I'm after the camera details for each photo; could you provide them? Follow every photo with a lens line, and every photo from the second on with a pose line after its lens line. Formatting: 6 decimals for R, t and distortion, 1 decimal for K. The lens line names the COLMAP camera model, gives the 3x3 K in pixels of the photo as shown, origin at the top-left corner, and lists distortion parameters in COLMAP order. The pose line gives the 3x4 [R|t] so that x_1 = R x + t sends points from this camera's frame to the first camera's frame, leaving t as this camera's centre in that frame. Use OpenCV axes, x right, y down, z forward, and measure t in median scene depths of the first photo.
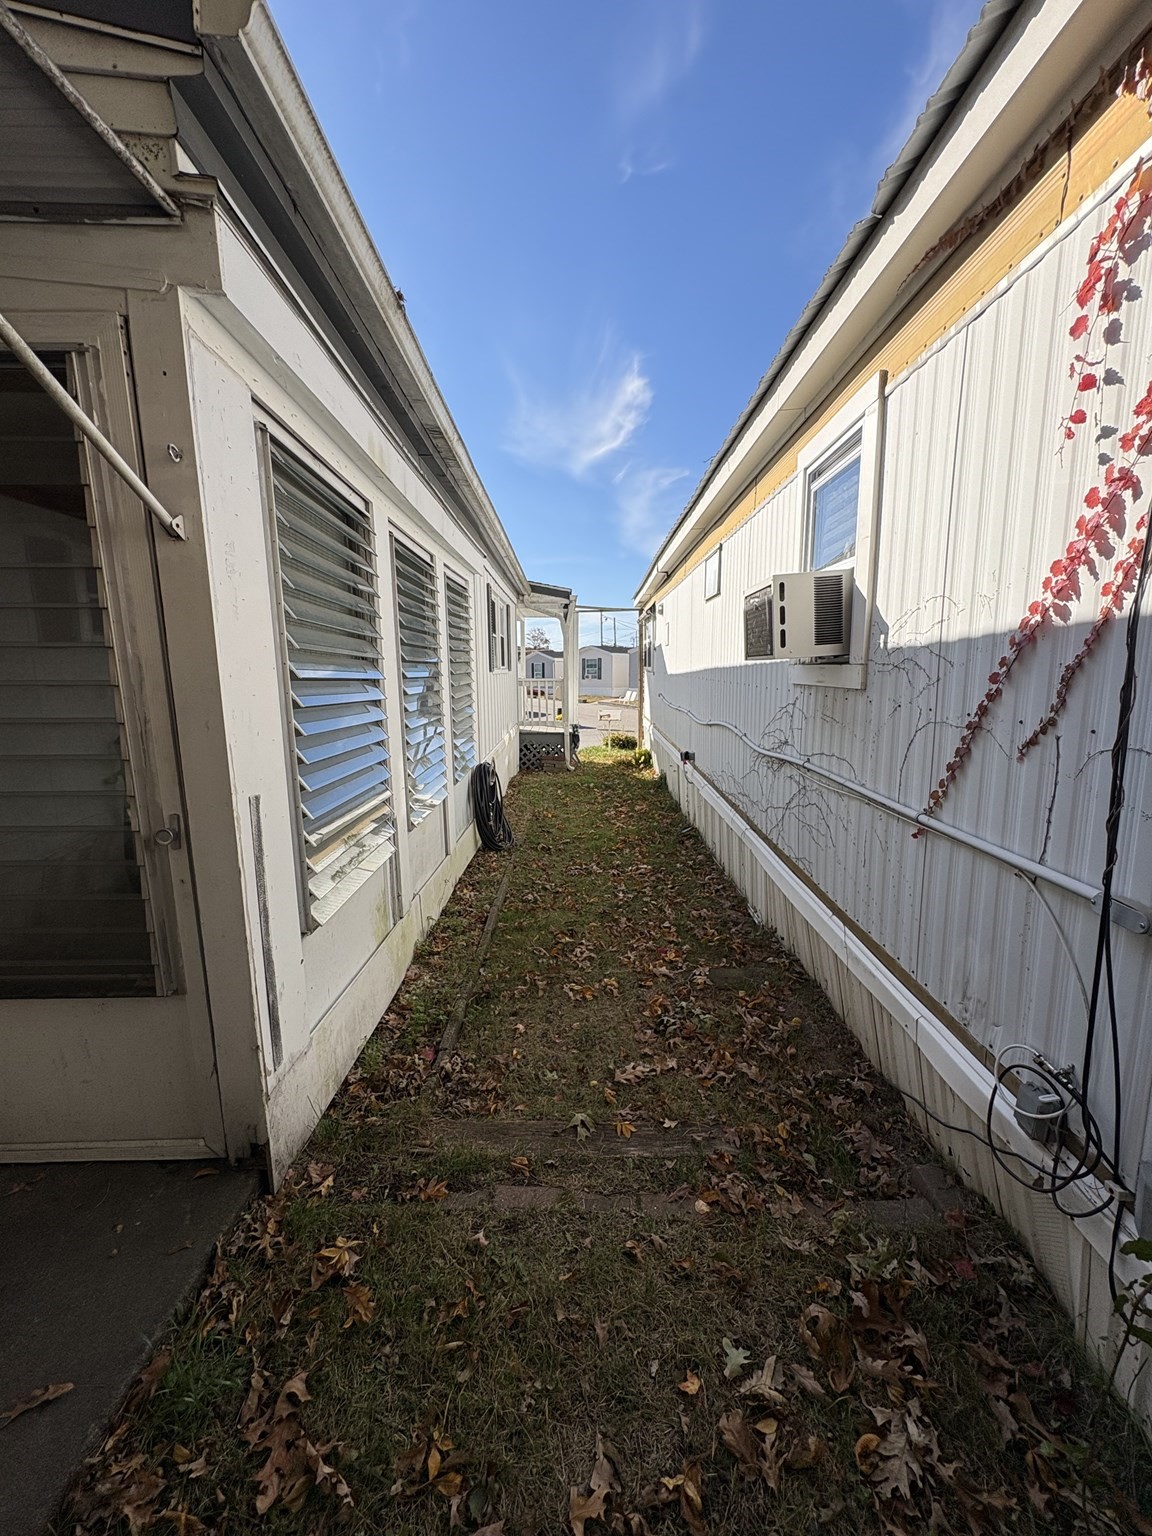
lens RADIAL K [[610.9, 0, 575.5], [0, 610.9, 768.8], [0, 0, 1]] dist [0.000013, -0.000080]
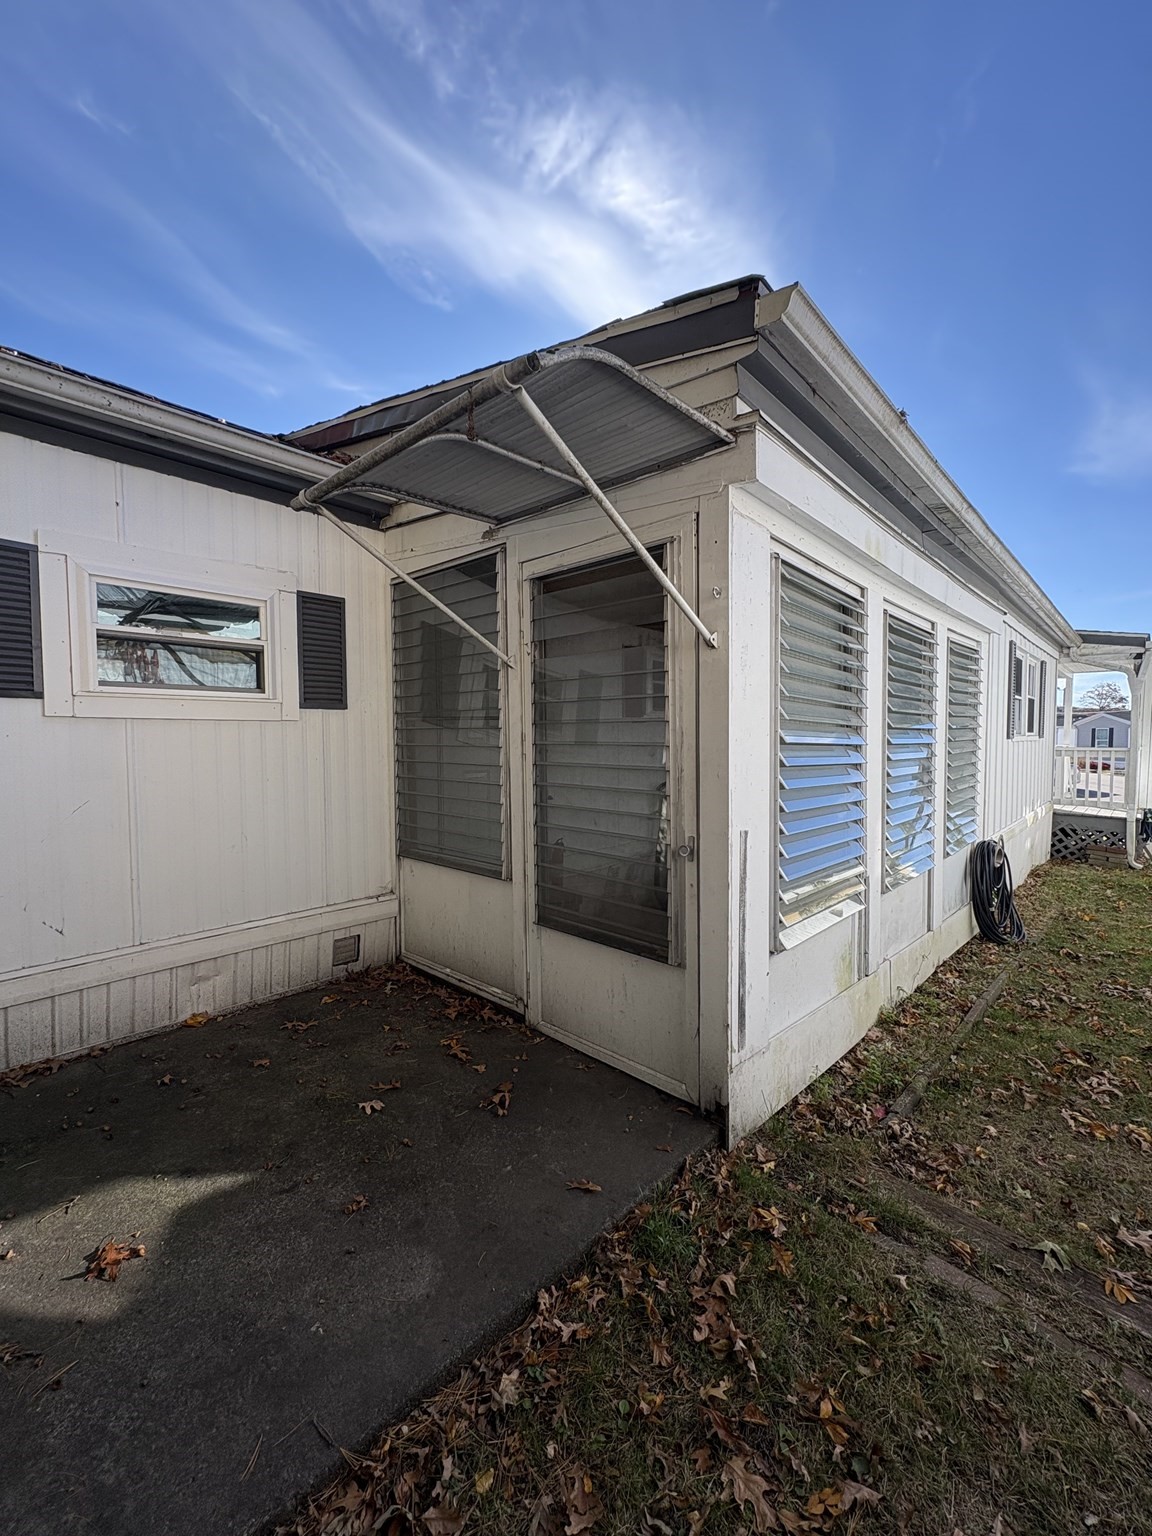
lens RADIAL K [[610.9, 0, 578.3], [0, 610.9, 766.7], [0, 0, 1]] dist [0.000013, -0.000080]
pose [[0.716922, 0.035380, -0.696255, 0.122713], [-0.112638, 0.991468, -0.065600, 0.032345], [0.687993, 0.125455, 0.714791, -0.193721]]
